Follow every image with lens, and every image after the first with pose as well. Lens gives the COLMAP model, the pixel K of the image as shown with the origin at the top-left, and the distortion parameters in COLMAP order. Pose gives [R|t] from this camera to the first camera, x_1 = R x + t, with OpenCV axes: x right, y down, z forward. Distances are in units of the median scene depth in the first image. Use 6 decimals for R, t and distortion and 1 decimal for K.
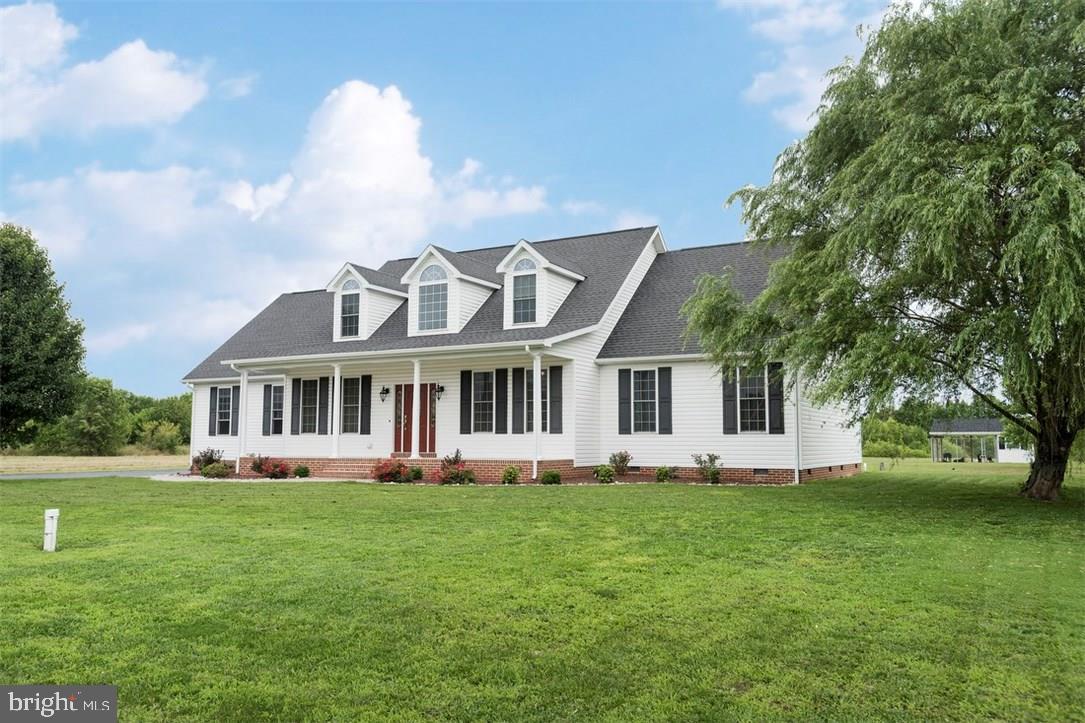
lens RADIAL K [[902.4, 0, 541.0], [0, 902.4, 358.6], [0, 0, 1]] dist [0.088596, 0.003011]
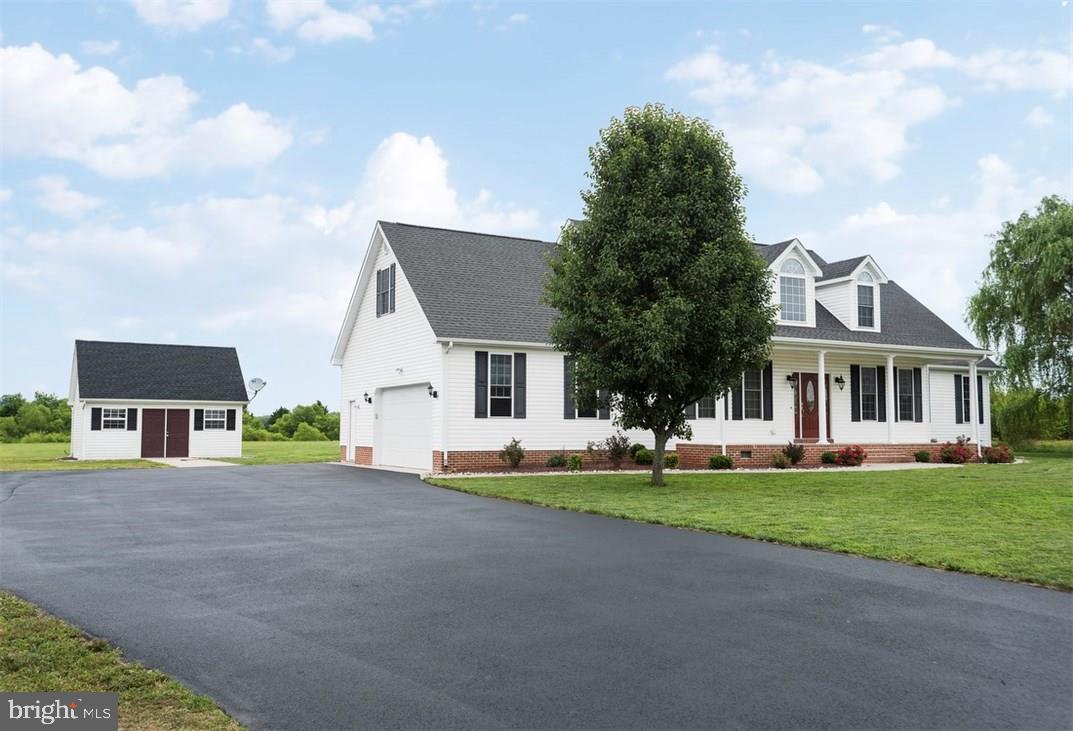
lens RADIAL K [[909.3, 0, 536.7], [0, 909.3, 367.3], [0, 0, 1]] dist [-0.011876, -0.004767]
pose [[0.518427, 0.056585, 0.853248, -1.184523], [-0.084038, 0.996349, -0.015014, 0.063028], [-0.850983, -0.063922, 0.521289, 0.714386]]
